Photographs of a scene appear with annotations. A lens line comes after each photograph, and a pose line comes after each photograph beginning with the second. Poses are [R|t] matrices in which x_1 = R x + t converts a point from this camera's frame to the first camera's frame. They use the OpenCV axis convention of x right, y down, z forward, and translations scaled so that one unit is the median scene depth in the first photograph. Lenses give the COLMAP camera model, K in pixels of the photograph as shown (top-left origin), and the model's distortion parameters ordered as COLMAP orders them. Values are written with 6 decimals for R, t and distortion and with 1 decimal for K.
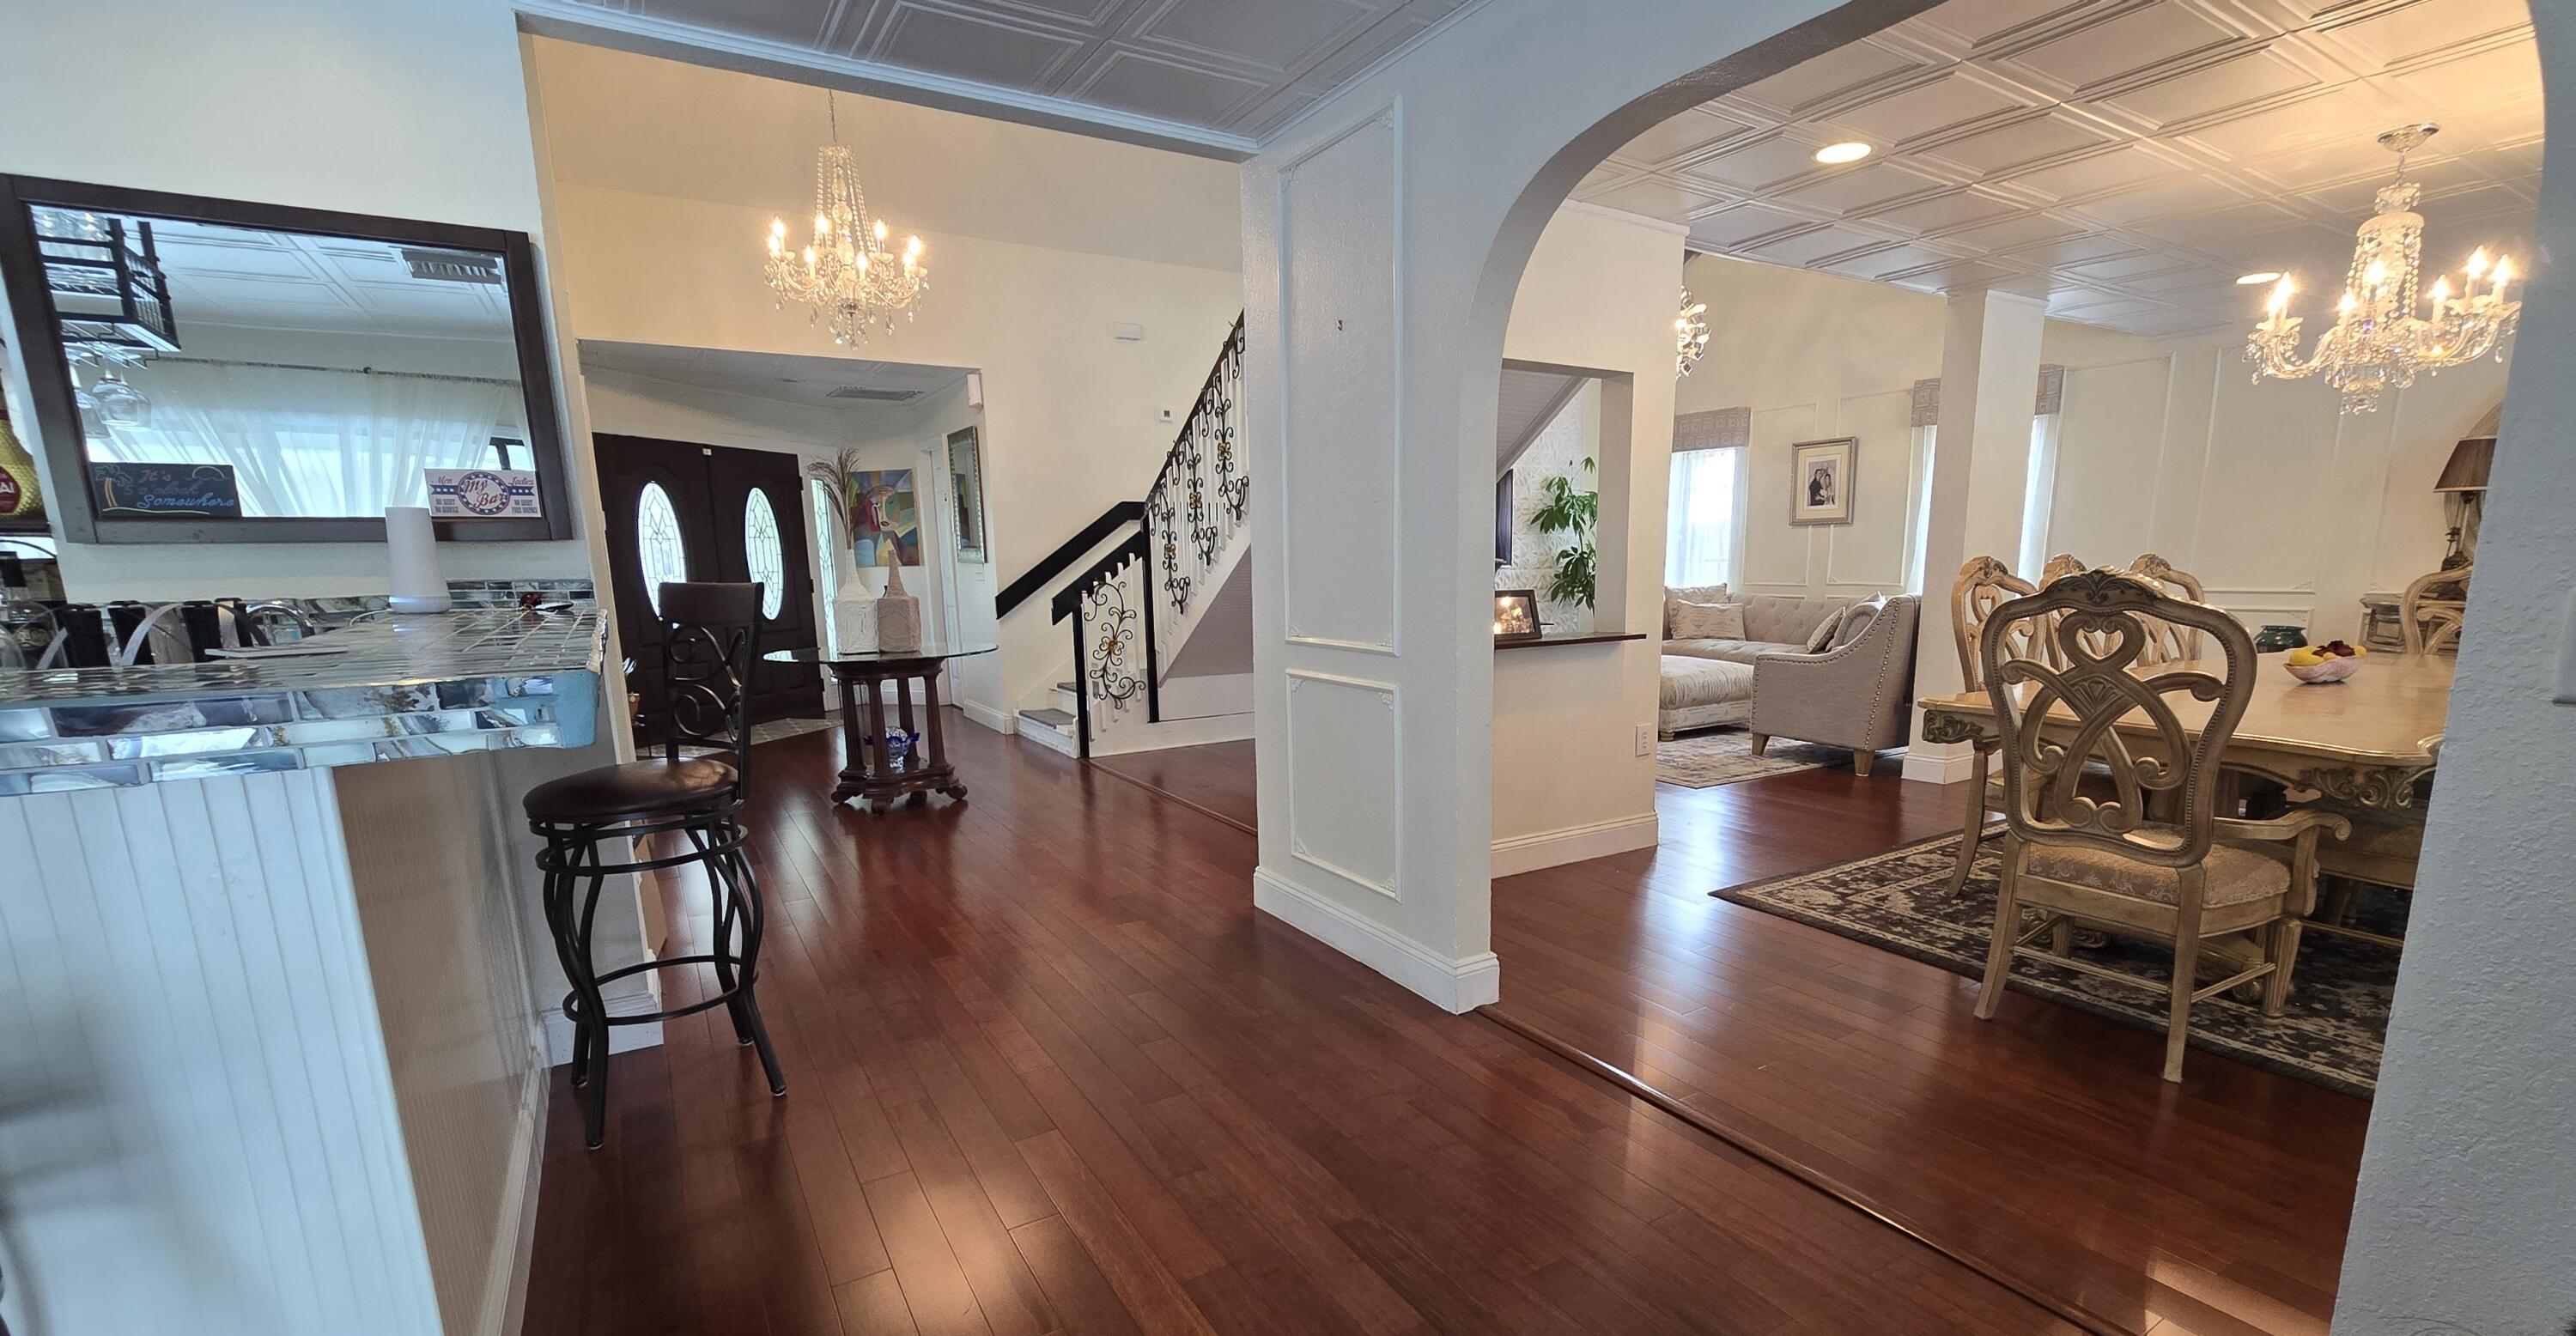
lens RADIAL K [[1110.3, 0, 1349.9], [0, 1110.3, 781.2], [0, 0, 1]] dist [0.002401, -0.002228]
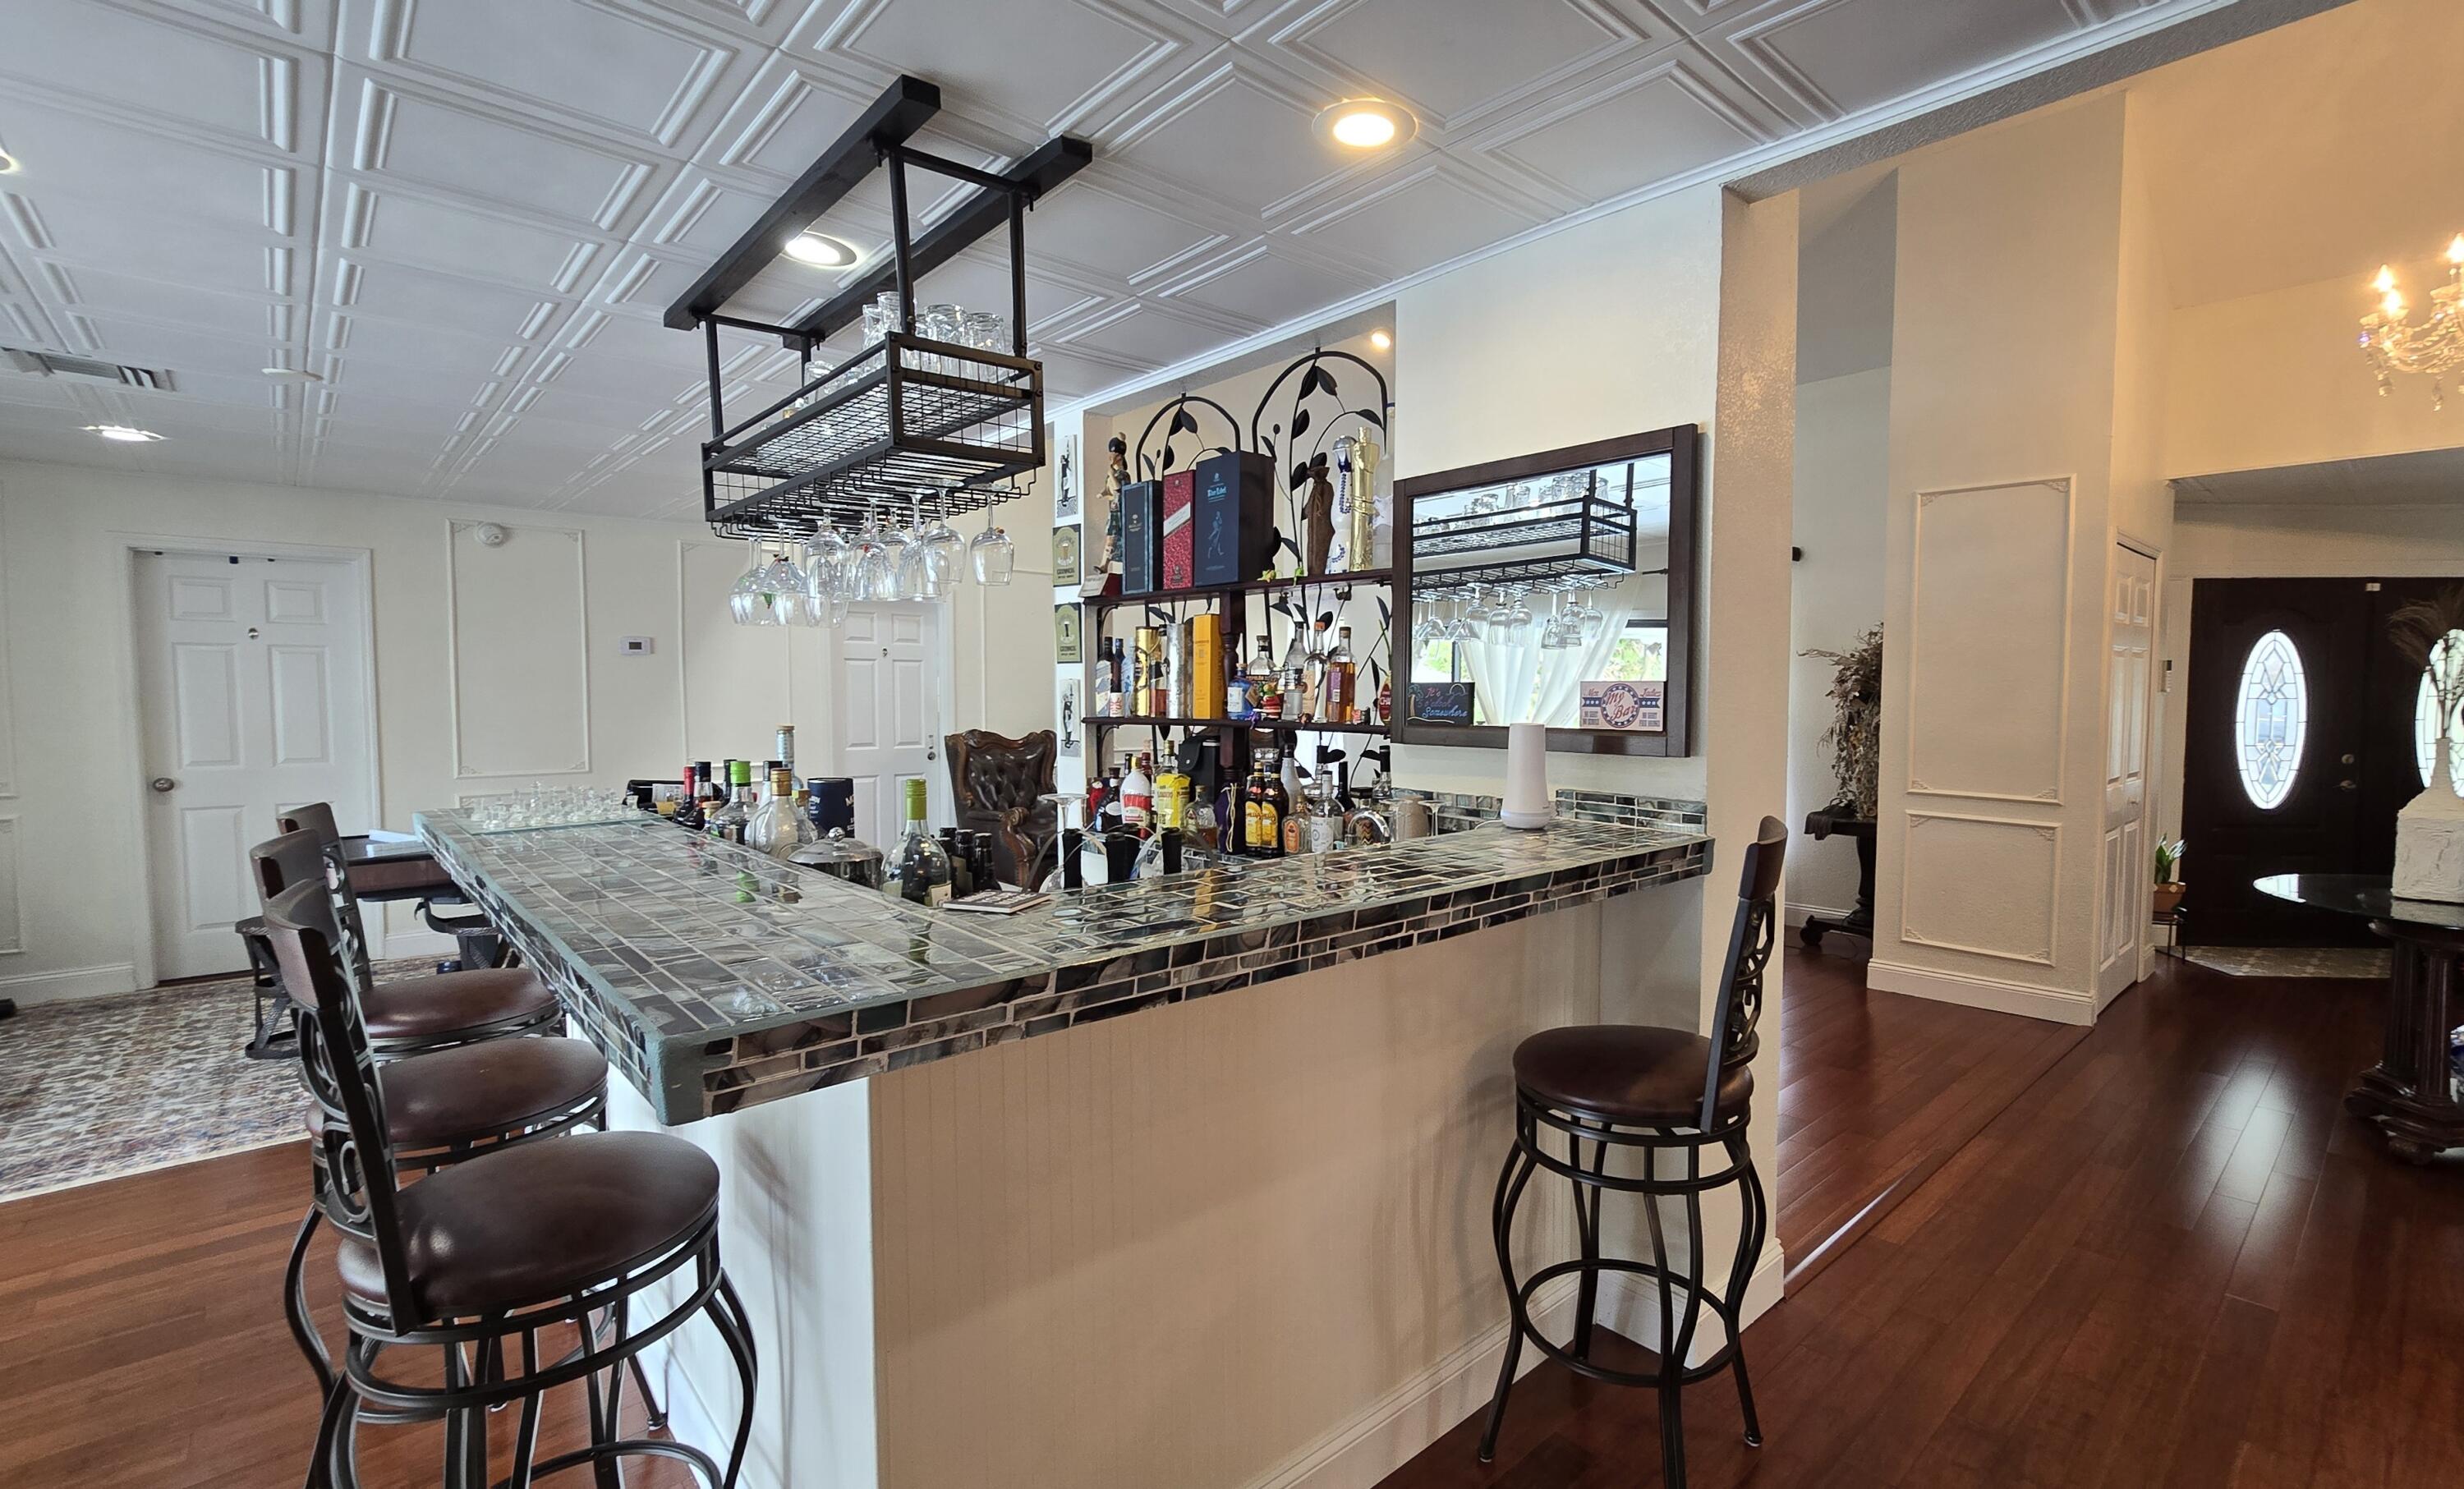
lens RADIAL K [[1085.7, 0, 1332.0], [0, 1085.7, 749.0], [0, 0, 1]] dist [-0.002770, 0.000523]
pose [[0.186174, 0.063053, -0.980491, 0.032155], [-0.200597, 0.979357, 0.024891, -0.075188], [0.961821, 0.192050, 0.194979, 0.226029]]
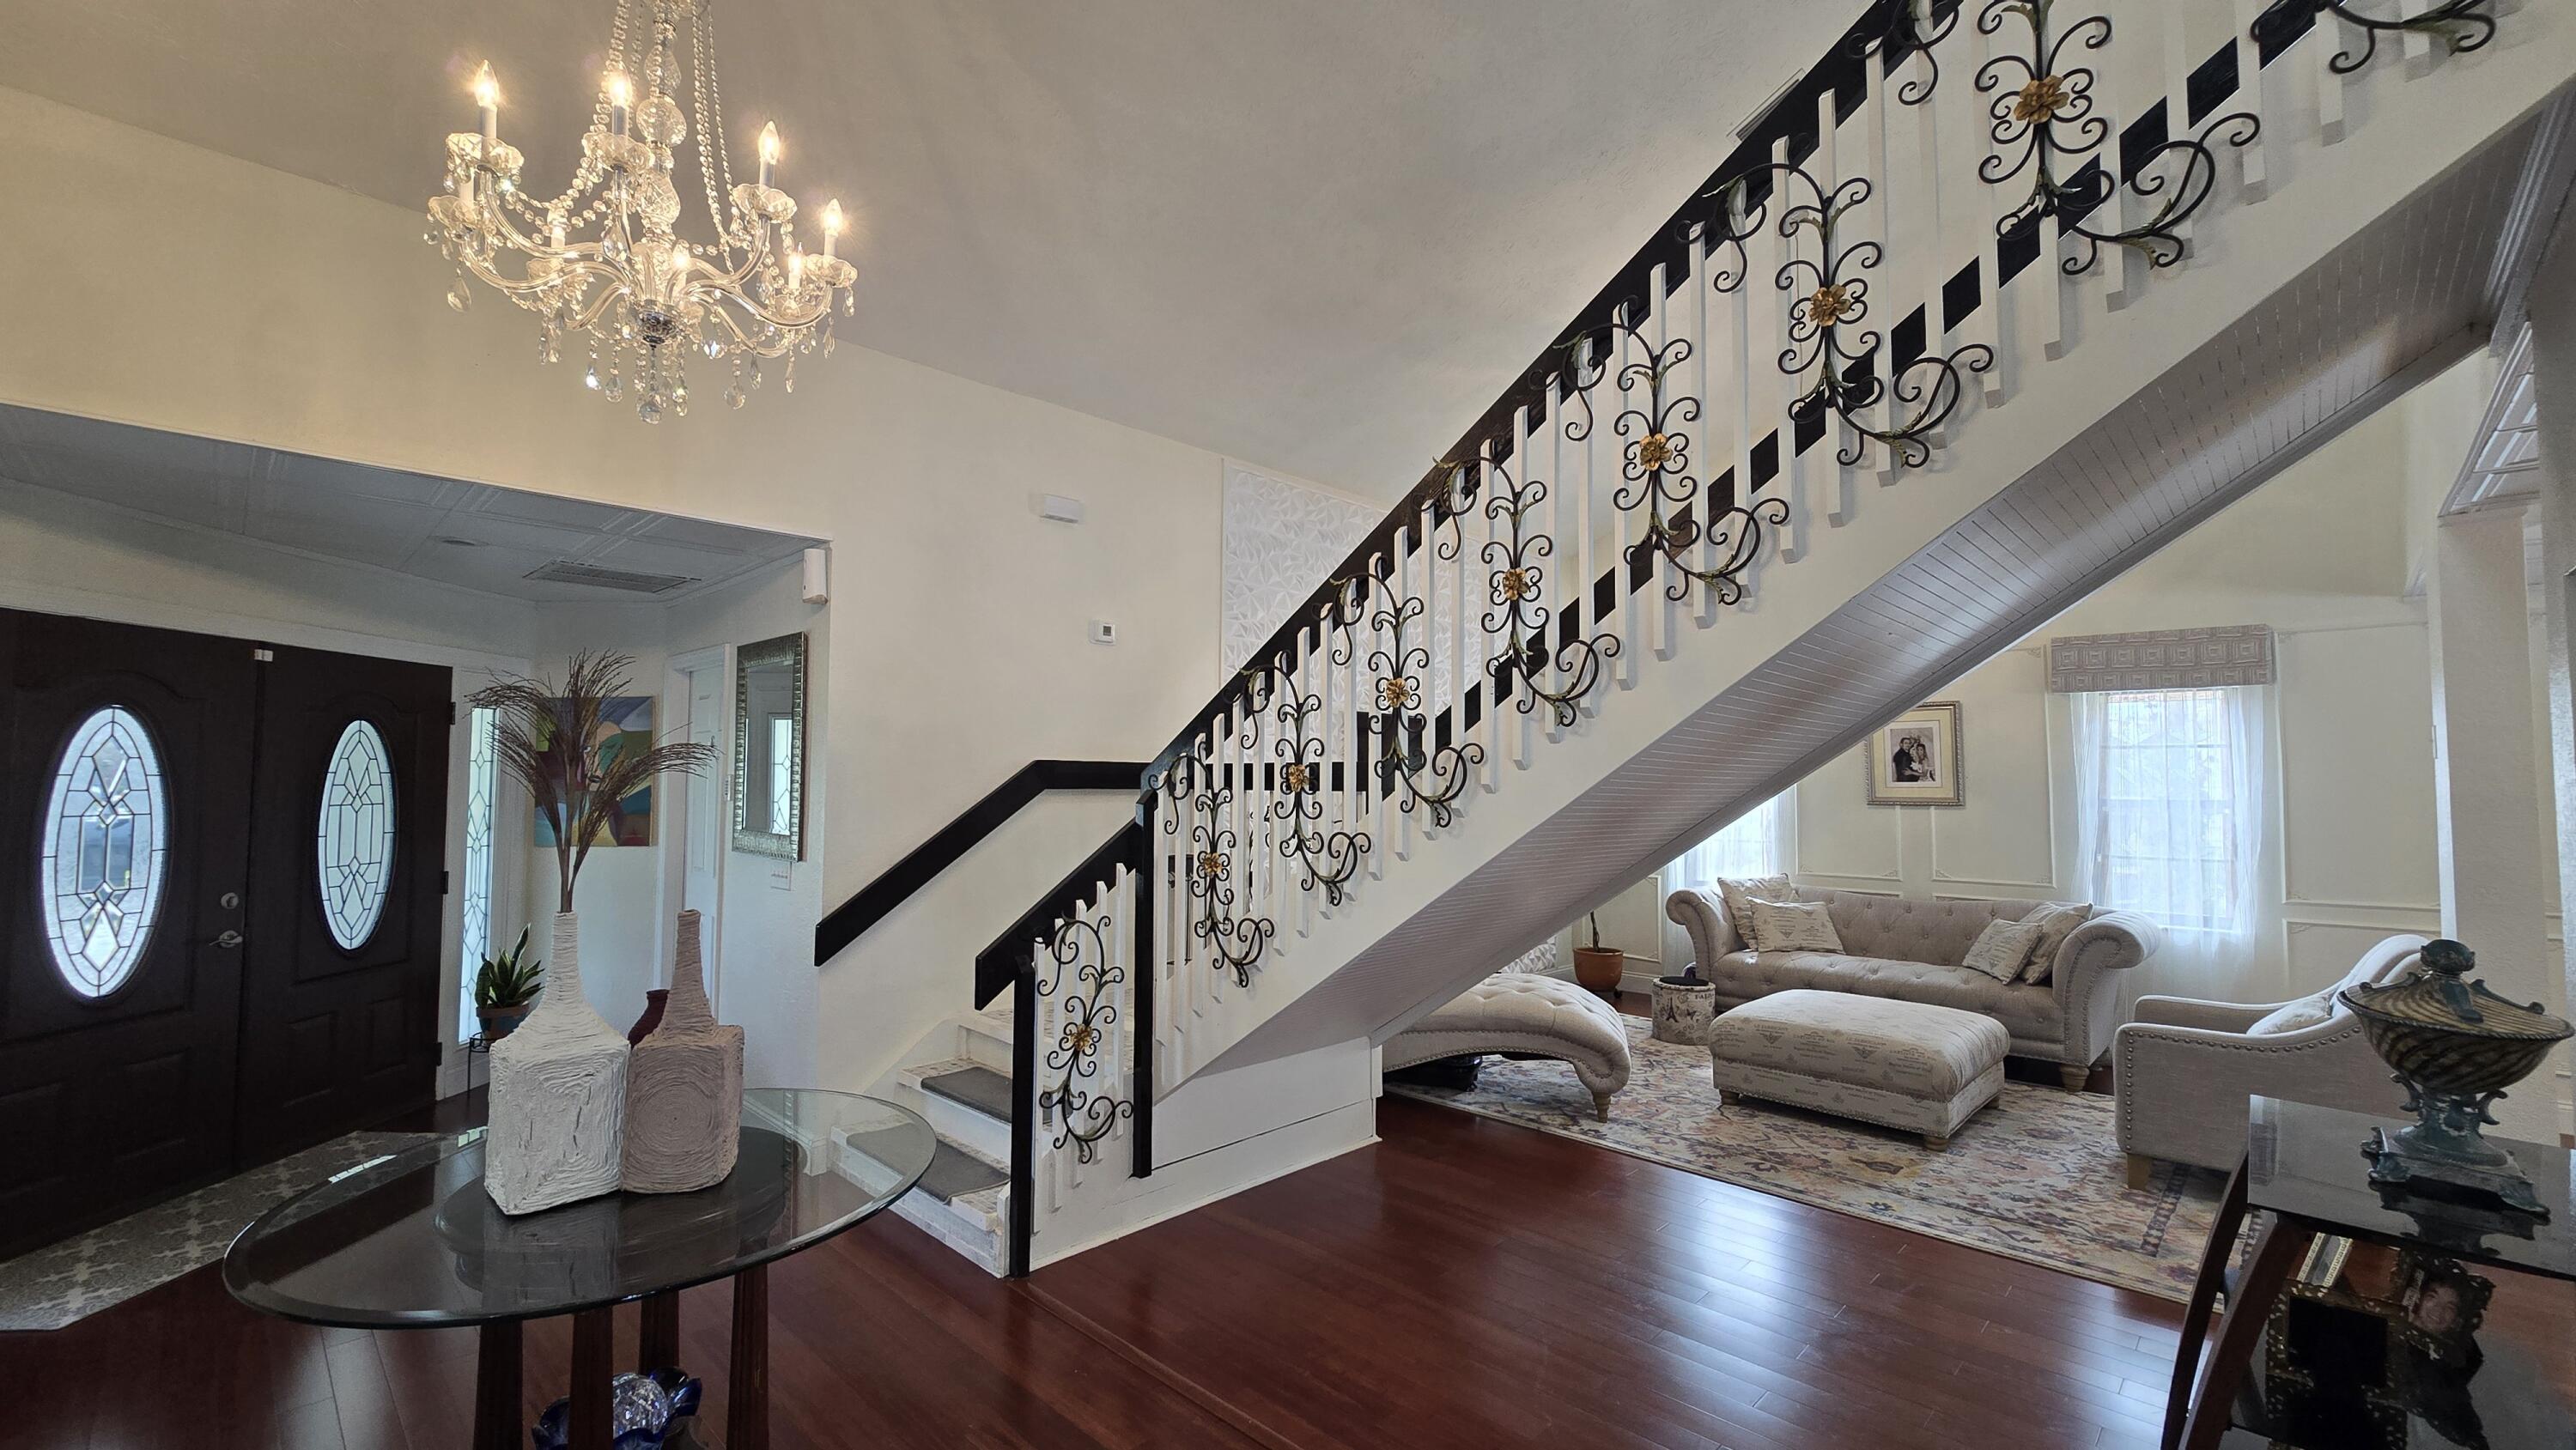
lens RADIAL K [[1045.8, 0, 1282.6], [0, 1045.8, 742.4], [0, 0, 1]] dist [-0.001865, 0.001001]
pose [[0.974357, 0.026197, 0.223479, -0.246265], [0.027423, 0.971969, -0.233503, -0.146606], [-0.223332, 0.233644, 0.946326, 0.498287]]
